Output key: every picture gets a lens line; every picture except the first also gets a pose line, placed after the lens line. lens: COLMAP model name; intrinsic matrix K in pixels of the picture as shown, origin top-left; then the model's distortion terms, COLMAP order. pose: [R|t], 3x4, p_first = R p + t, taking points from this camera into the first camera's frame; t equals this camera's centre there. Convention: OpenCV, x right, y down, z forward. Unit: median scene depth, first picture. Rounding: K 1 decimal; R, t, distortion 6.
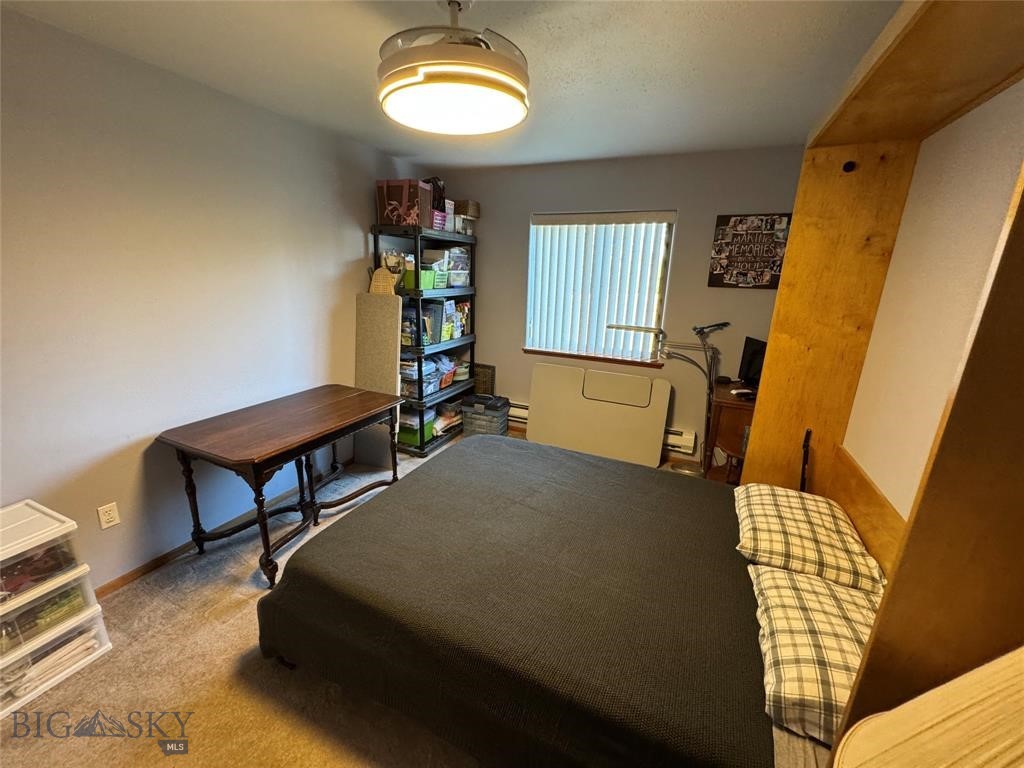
lens RADIAL K [[408.0, 0, 513.5], [0, 408.0, 389.4], [0, 0, 1]] dist [-0.003005, 0.000453]
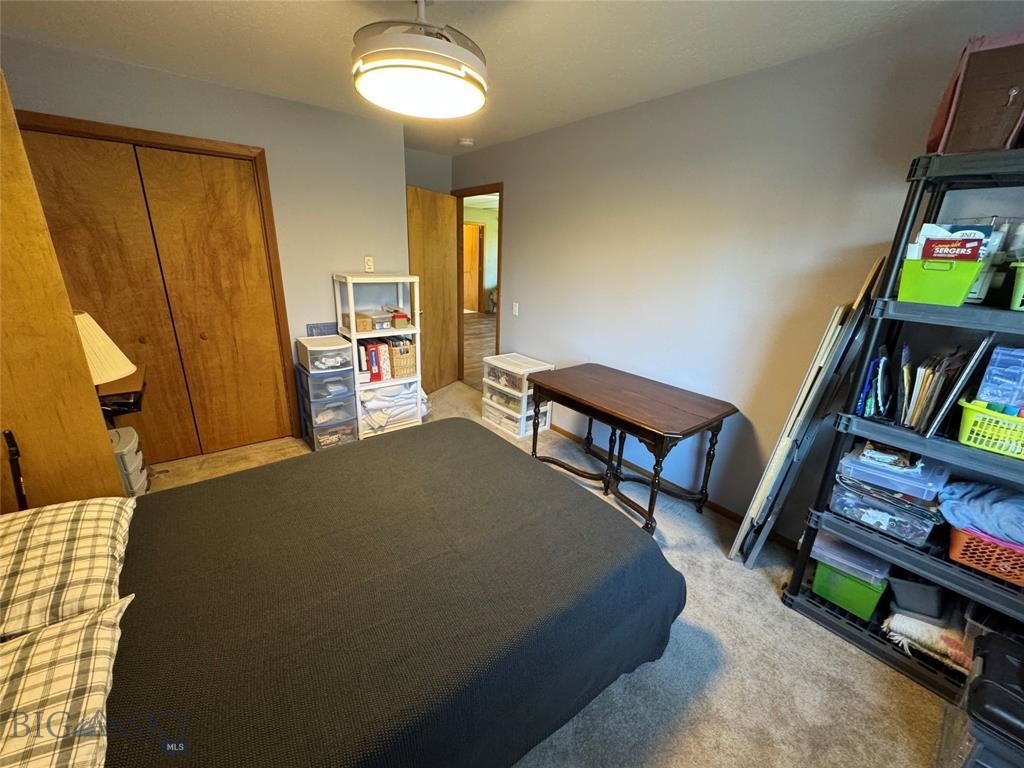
lens RADIAL K [[408.0, 0, 512.7], [0, 408.0, 381.1], [0, 0, 1]] dist [-0.003005, 0.000453]
pose [[-0.471942, 0.234470, -0.849879, 0.345194], [-0.276261, 0.876107, 0.395115, -0.206839], [0.837228, 0.421260, -0.348697, 0.754741]]
